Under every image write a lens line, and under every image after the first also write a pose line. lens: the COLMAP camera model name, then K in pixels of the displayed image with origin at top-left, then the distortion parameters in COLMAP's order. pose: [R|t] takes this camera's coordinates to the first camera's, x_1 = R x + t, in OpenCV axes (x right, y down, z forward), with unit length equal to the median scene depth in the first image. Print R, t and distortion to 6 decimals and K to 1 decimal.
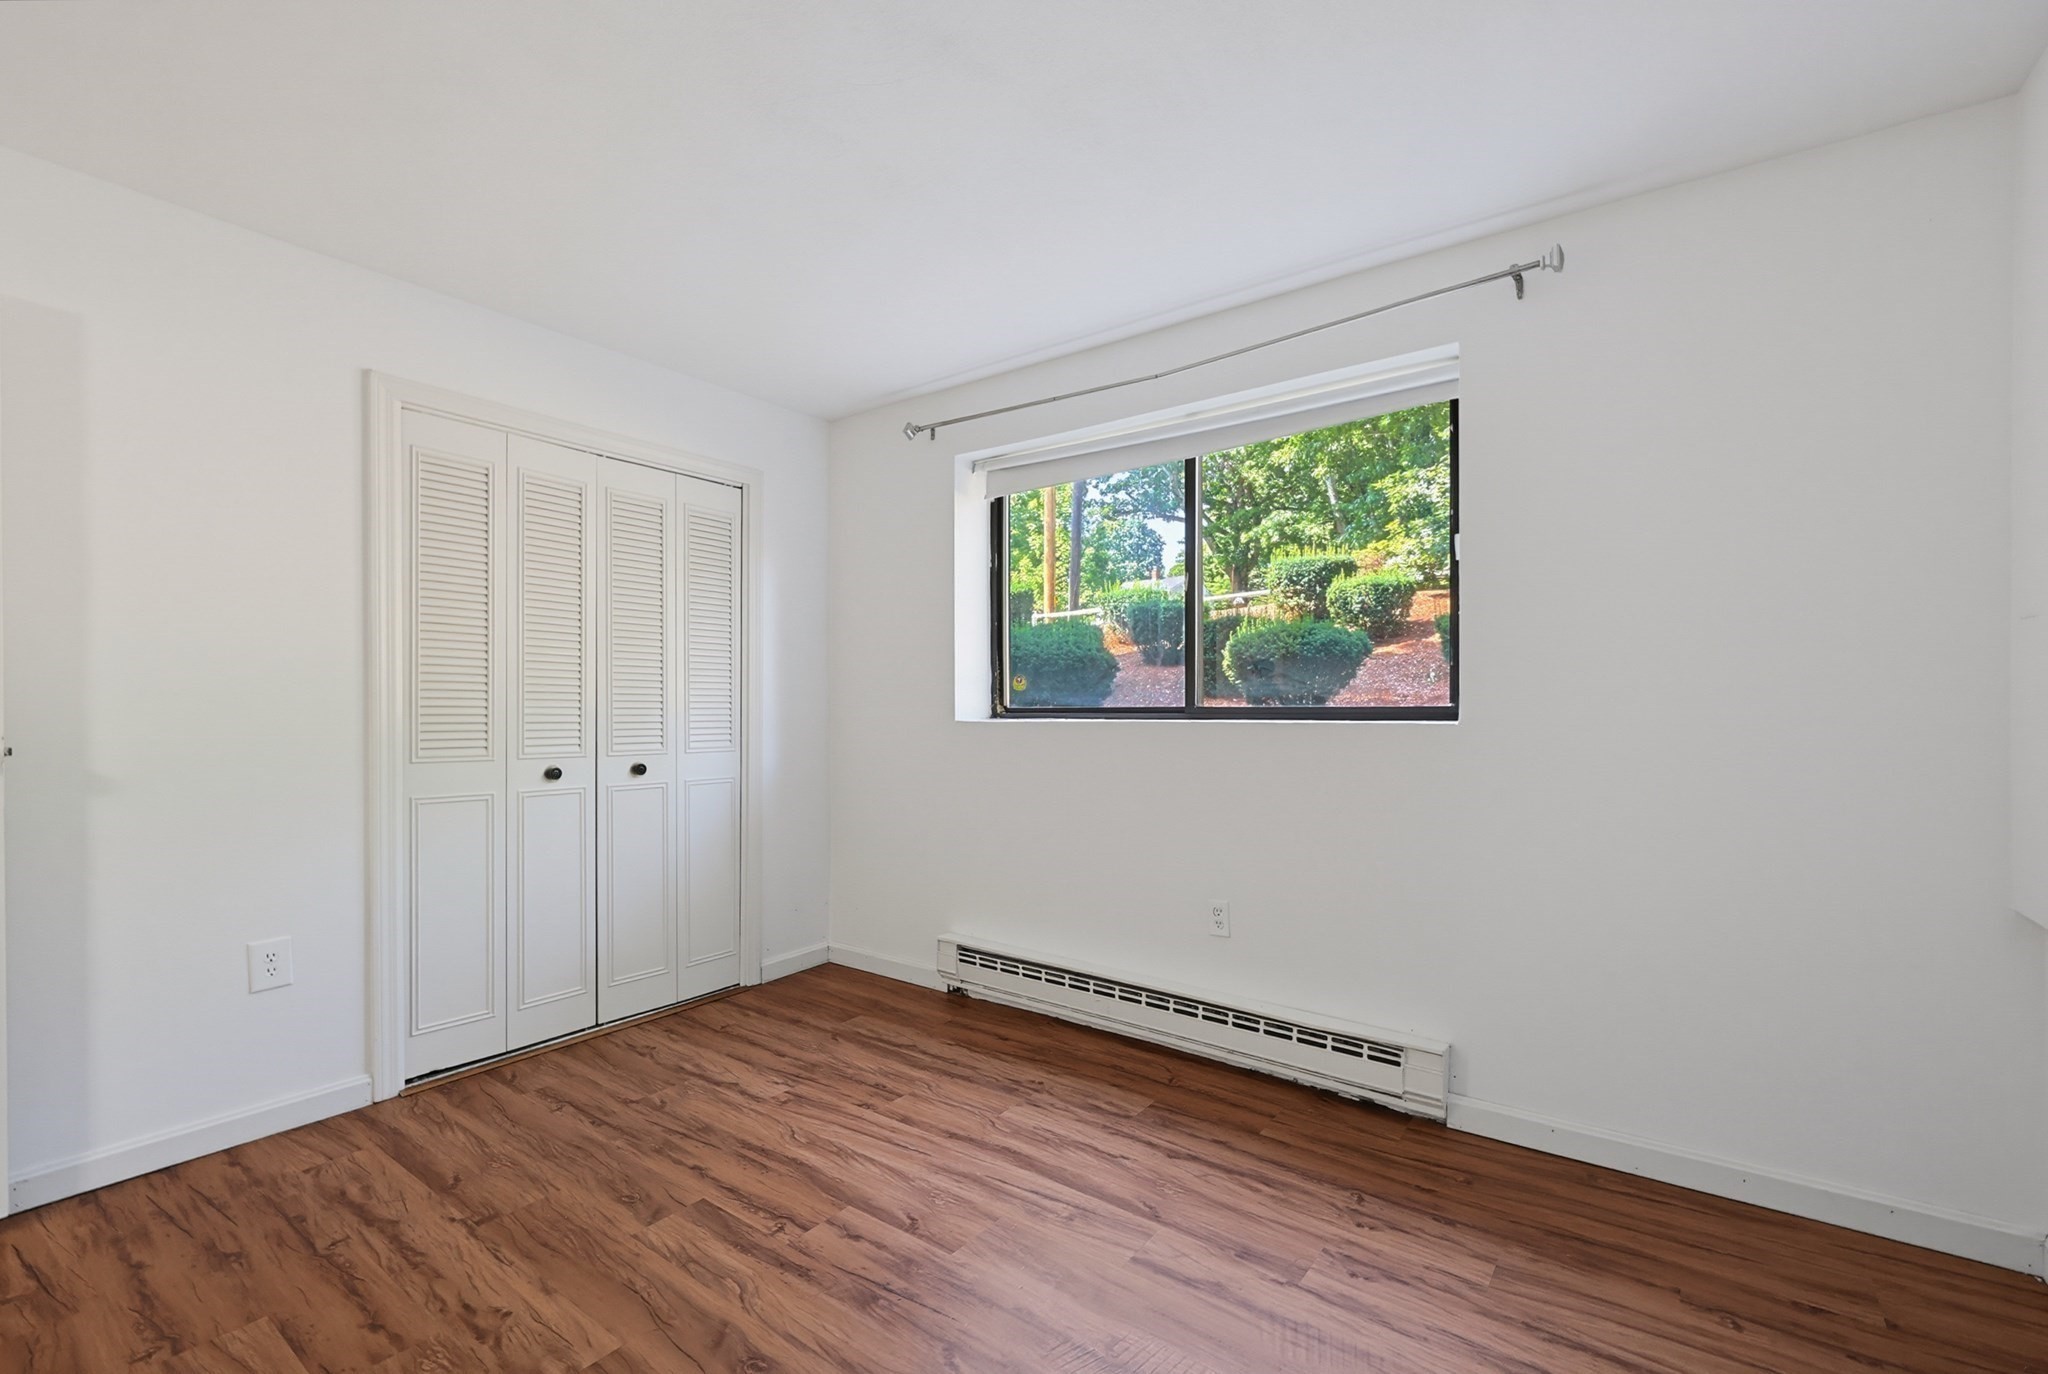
lens RADIAL K [[892.8, 0, 1011.1], [0, 892.8, 688.5], [0, 0, 1]] dist [0.001186, 0.000437]
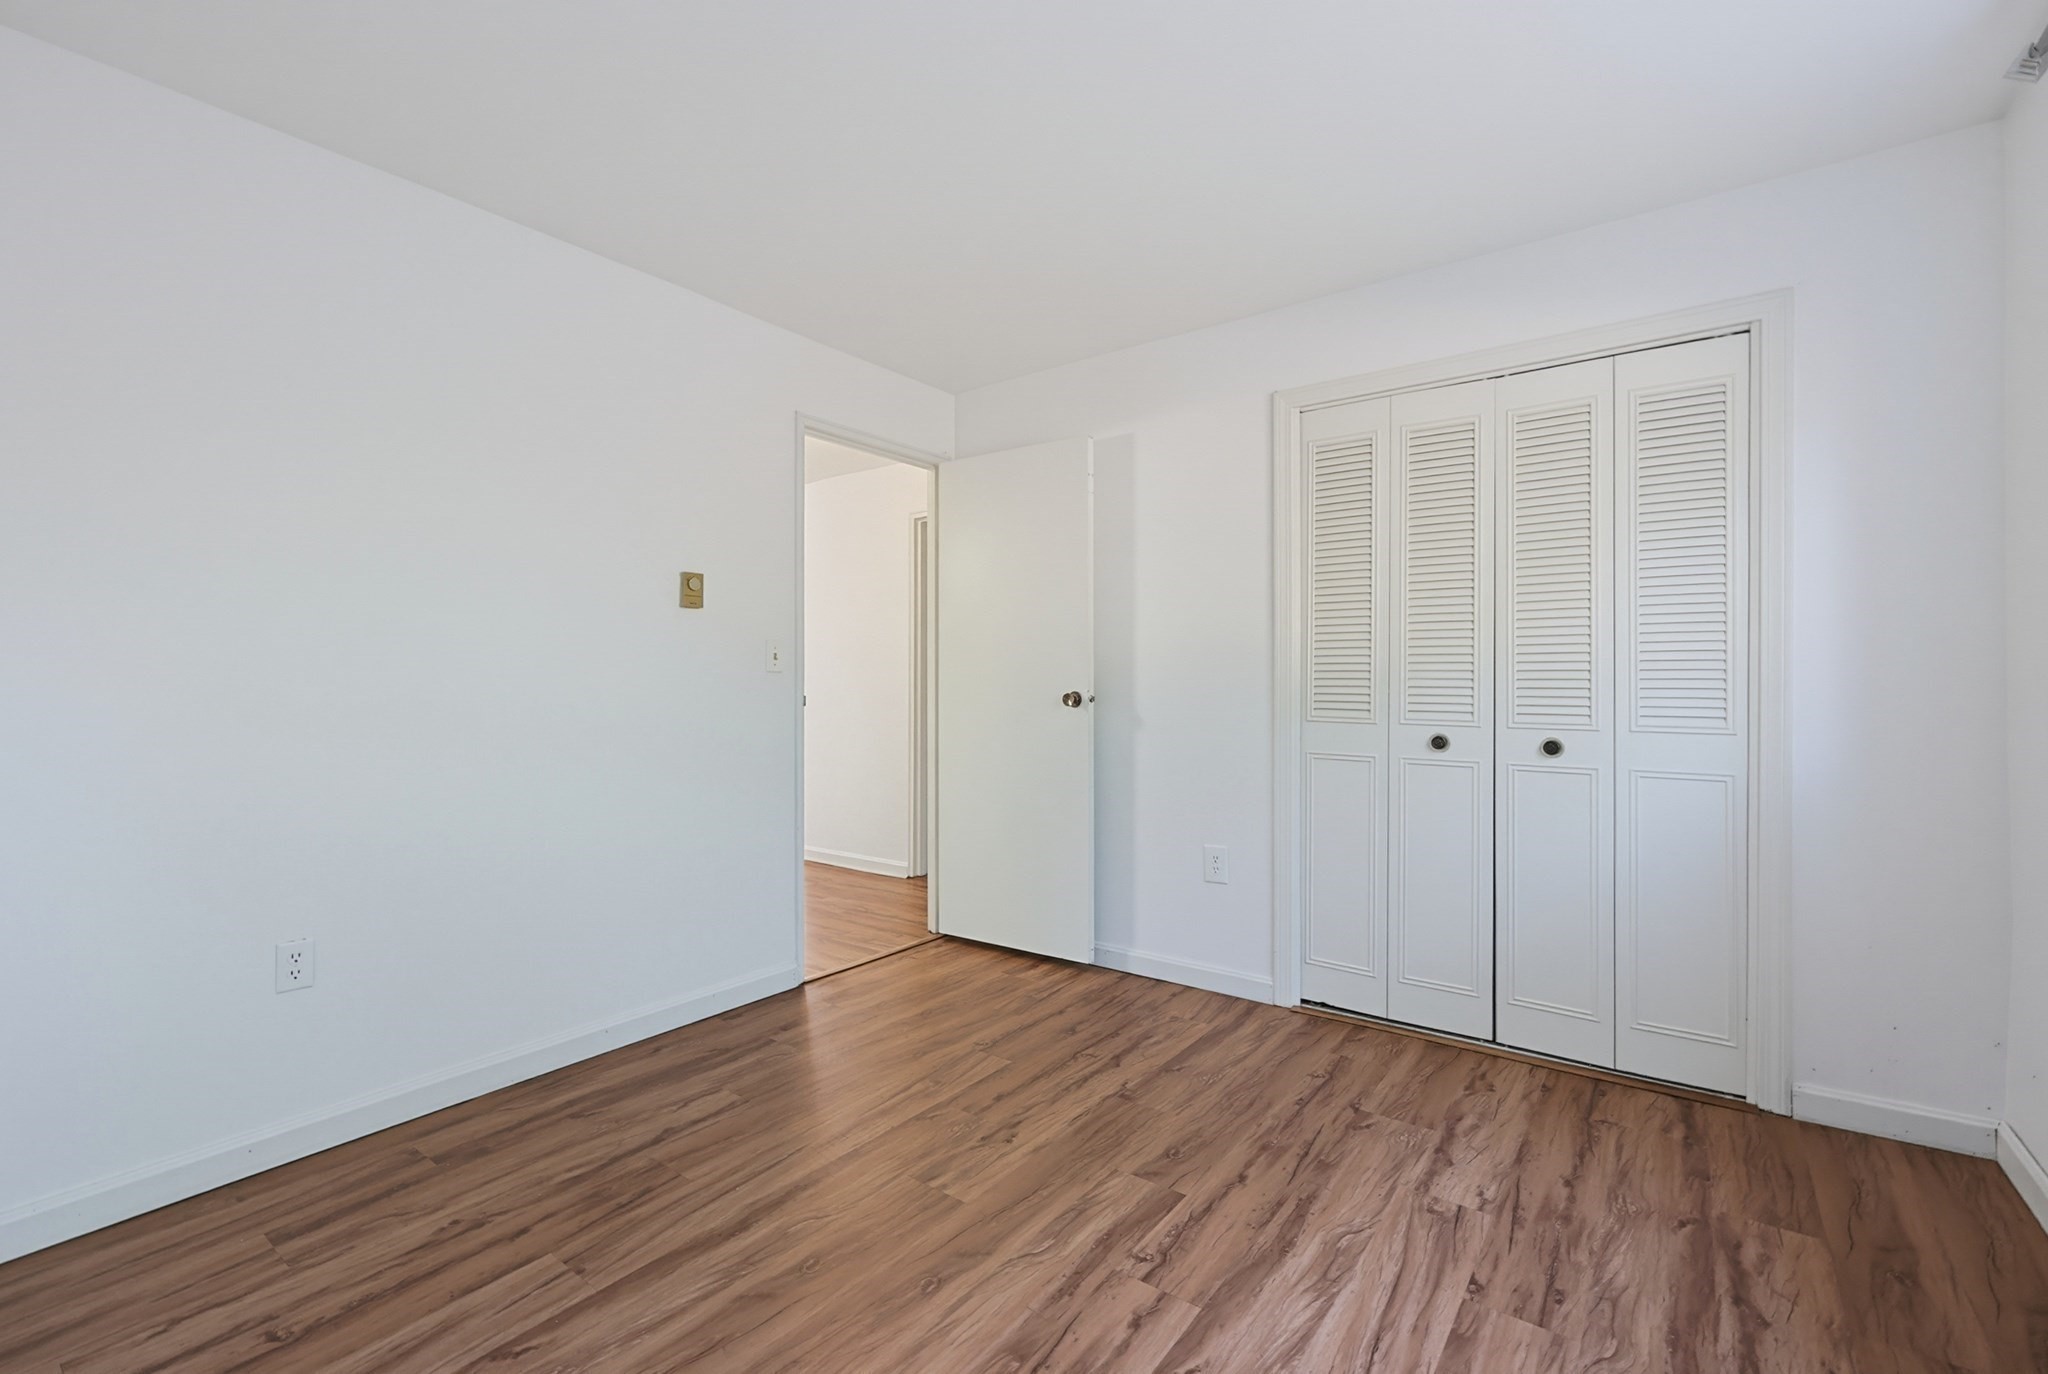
lens RADIAL K [[886.8, 0, 1031.8], [0, 886.8, 646.2], [0, 0, 1]] dist [0.001584, 0.000137]
pose [[0.009903, -0.036203, -0.999295, 0.451547], [0.021440, 0.999122, -0.035984, 0.022479], [0.999721, -0.021068, 0.010671, 0.636908]]
